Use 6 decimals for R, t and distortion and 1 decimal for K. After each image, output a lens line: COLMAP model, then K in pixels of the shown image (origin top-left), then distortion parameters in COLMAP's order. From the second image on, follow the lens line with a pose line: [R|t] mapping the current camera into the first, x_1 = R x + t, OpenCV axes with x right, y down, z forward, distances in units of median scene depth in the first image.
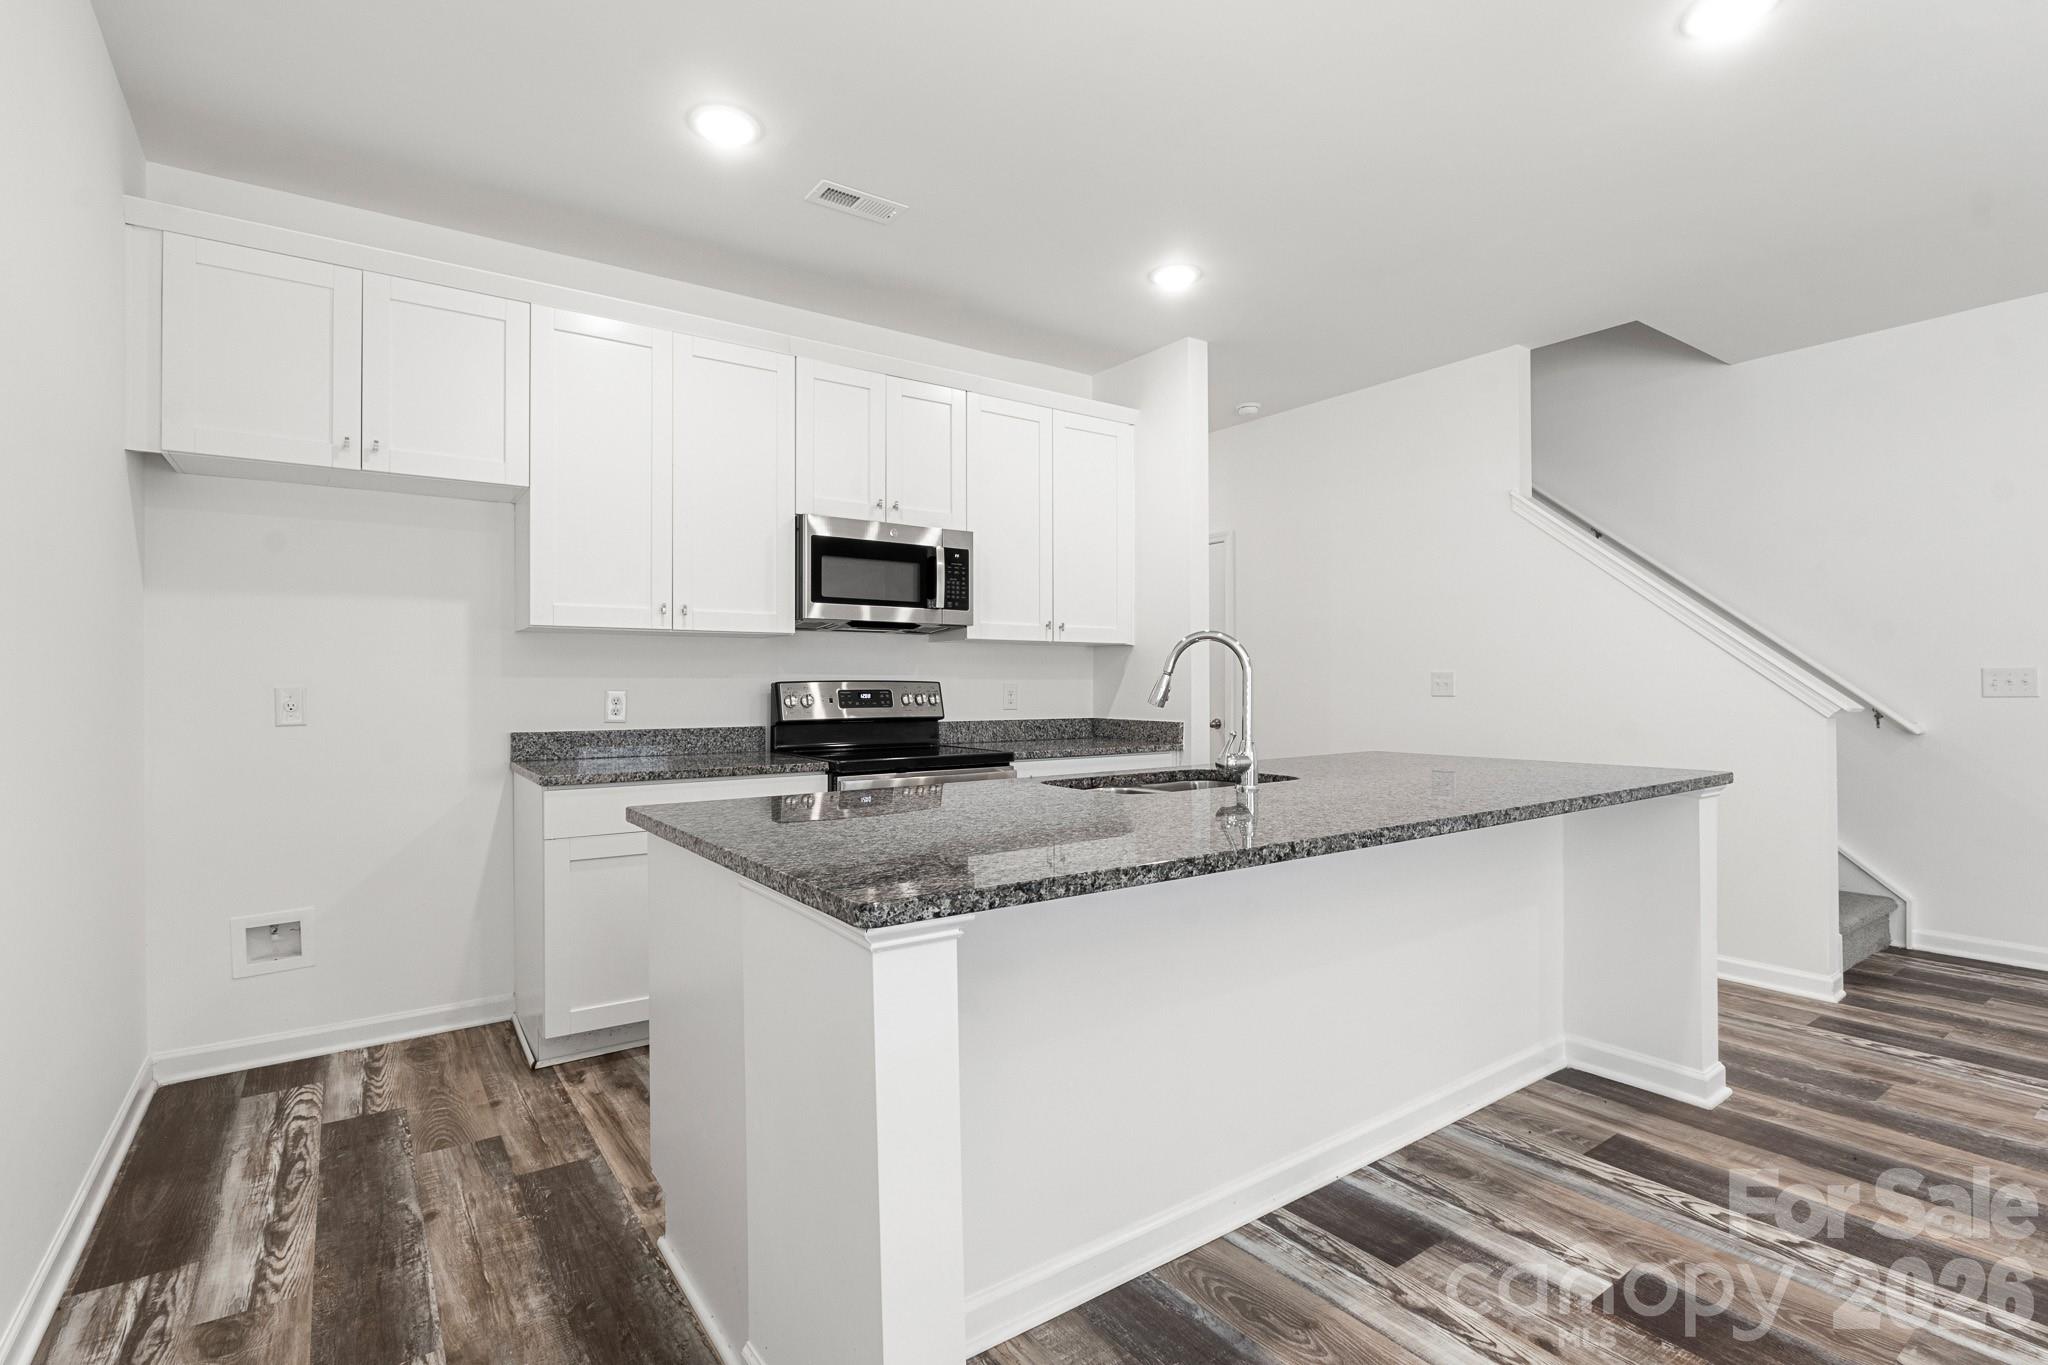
lens RADIAL K [[956.9, 0, 1023.0], [0, 956.9, 687.0], [0, 0, 1]] dist [-0.005783, -0.001135]
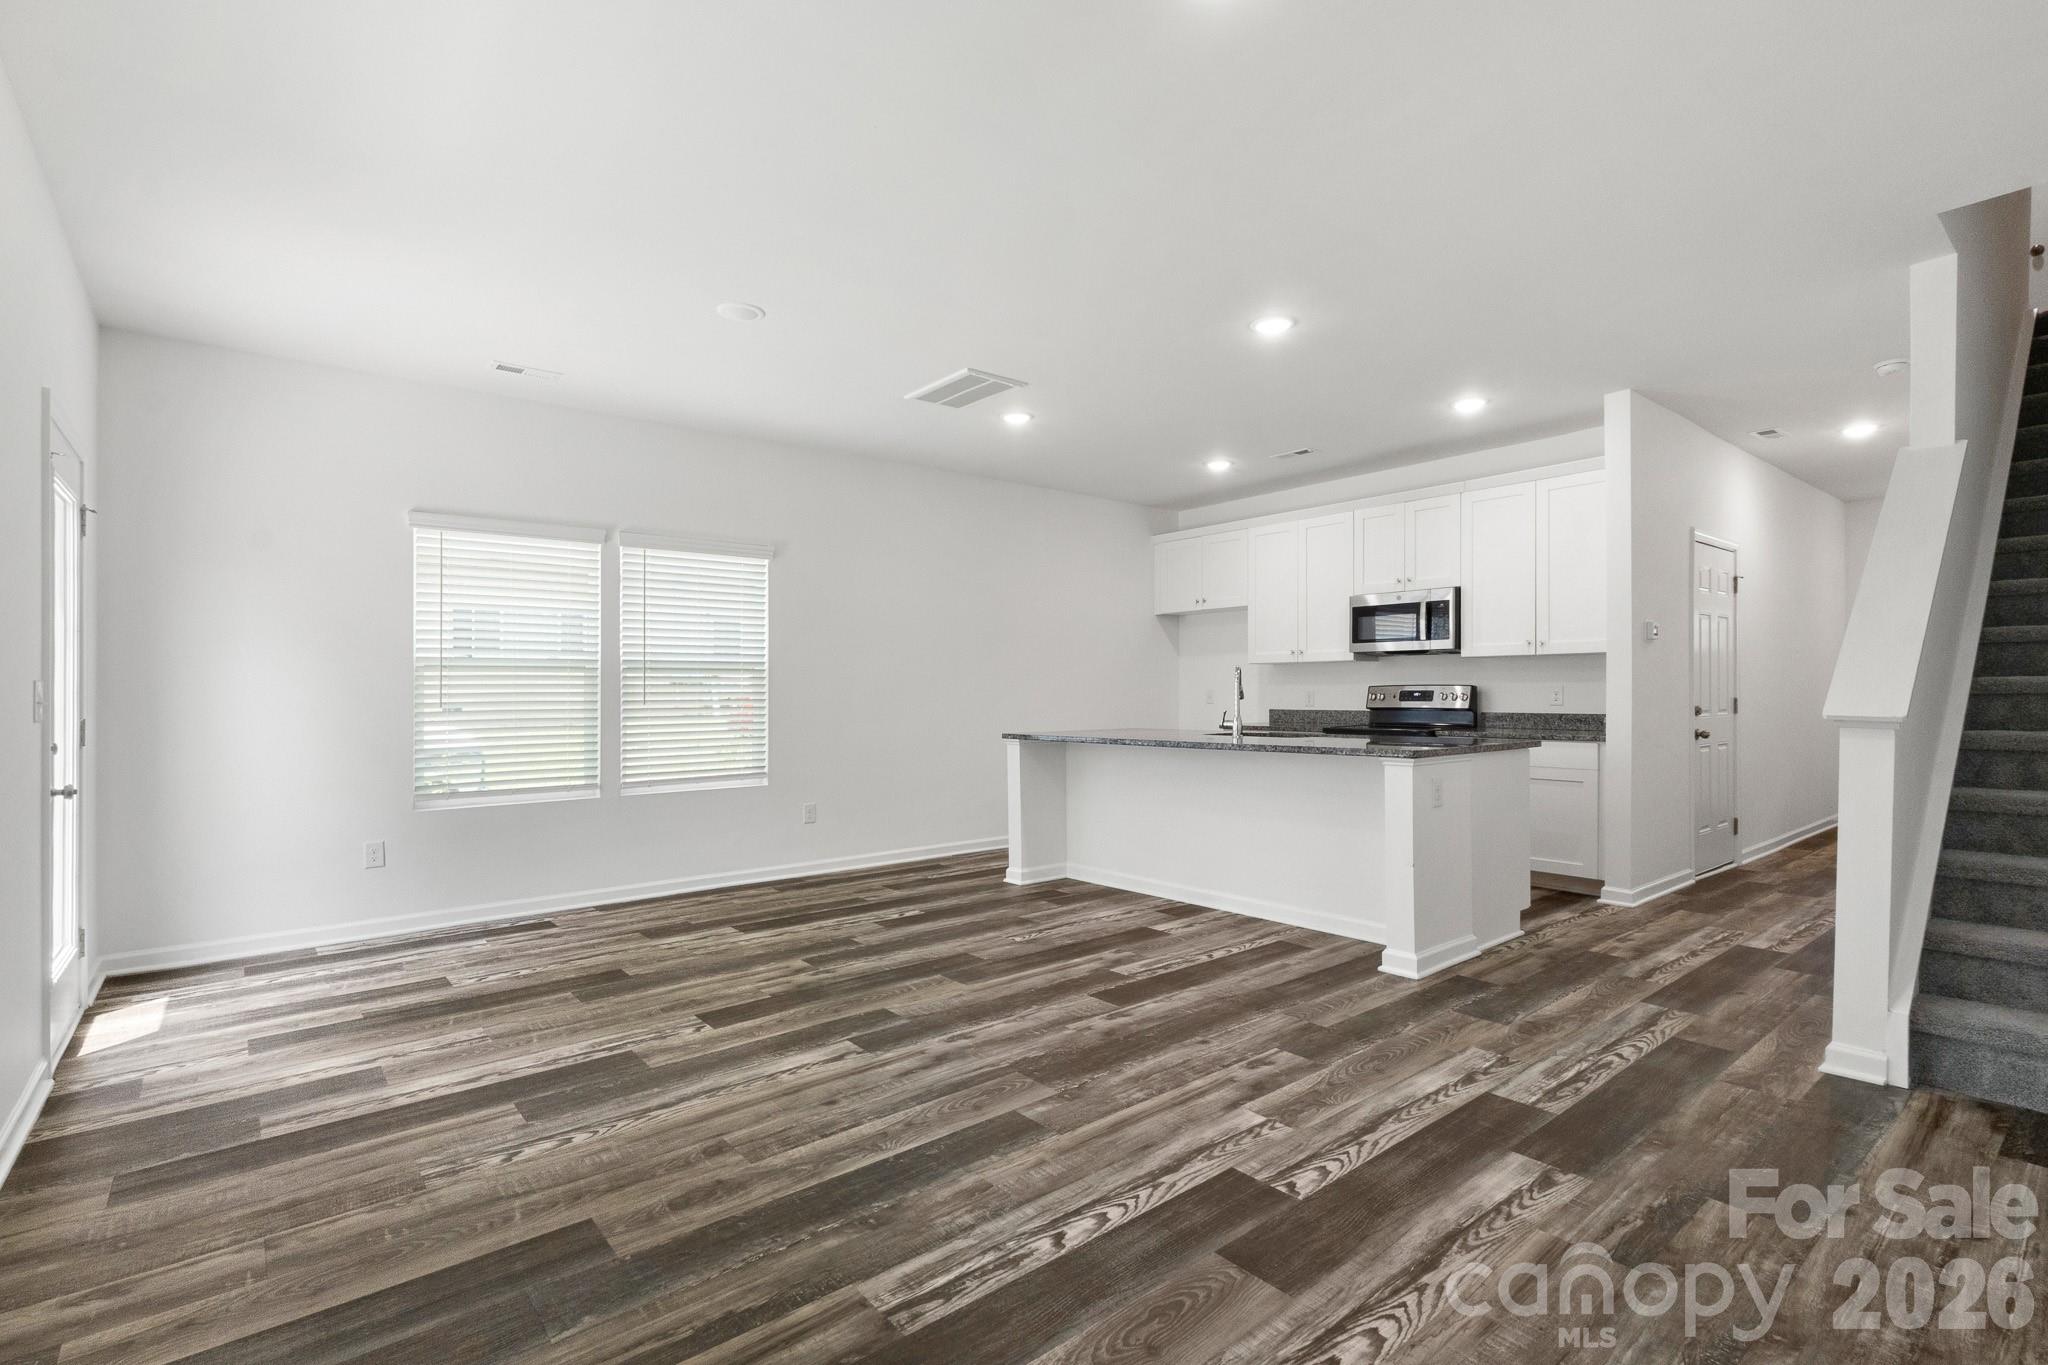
lens RADIAL K [[958.2, 0, 1033.9], [0, 958.2, 698.3], [0, 0, 1]] dist [0.005525, 0.000257]
pose [[0.075443, 0.009493, -0.997105, 1.829041], [0.007982, 0.999917, 0.010124, -0.006883], [0.997118, -0.008723, 0.075361, 0.285305]]
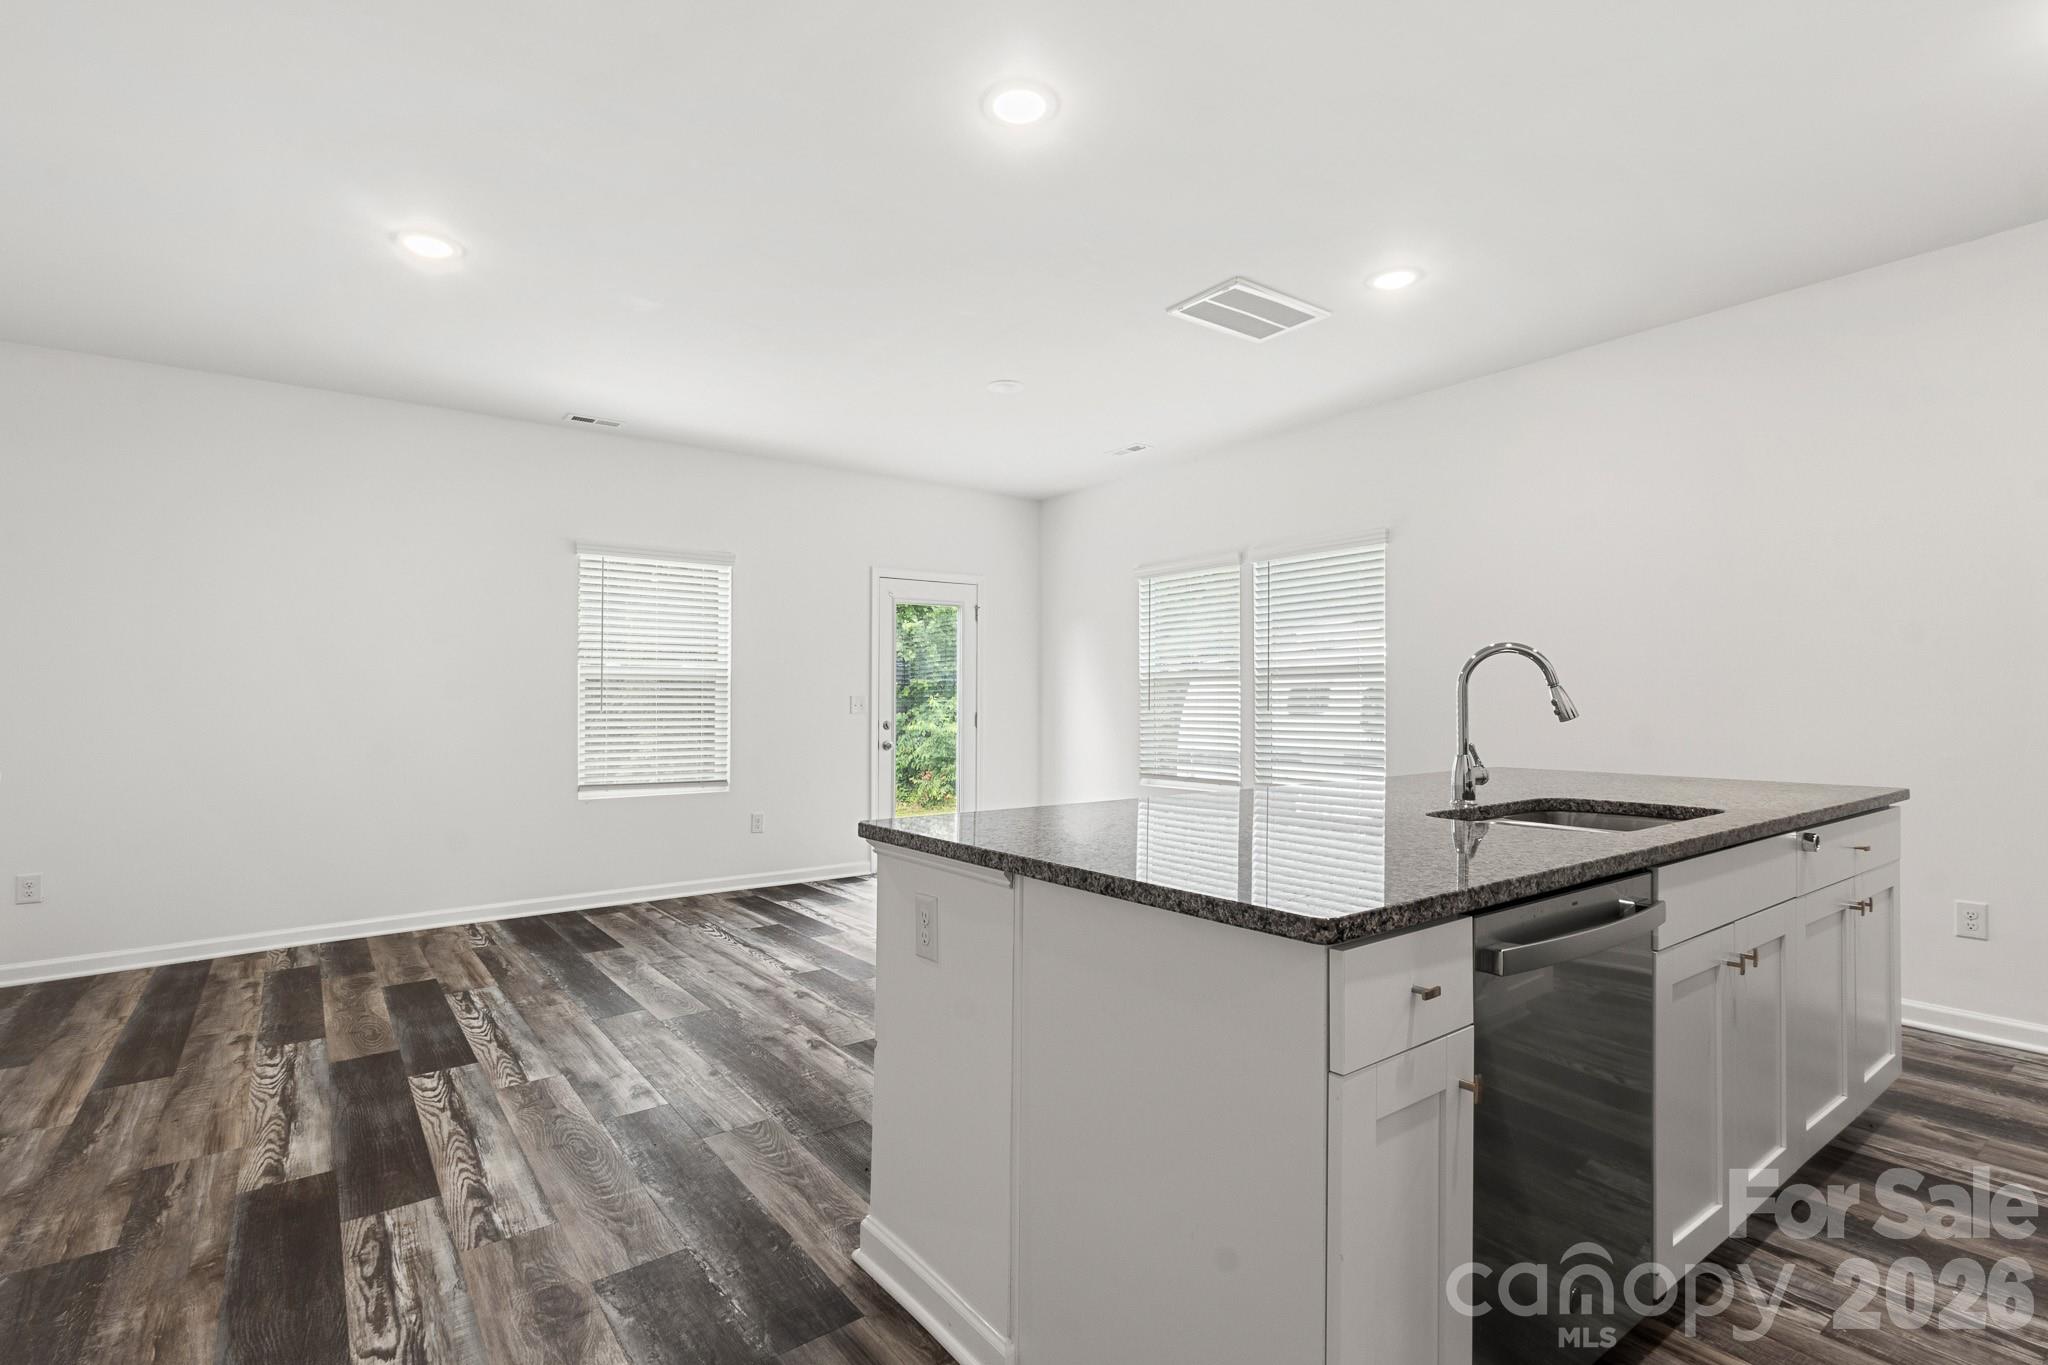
lens RADIAL K [[958.2, 0, 1010.1], [0, 958.2, 684.8], [0, 0, 1]] dist [0.005525, 0.000257]
pose [[-0.999848, 0.011387, -0.013179, 0.541632], [0.011605, 0.999795, -0.016619, -0.006808], [0.012987, -0.016770, -0.999775, 1.522696]]
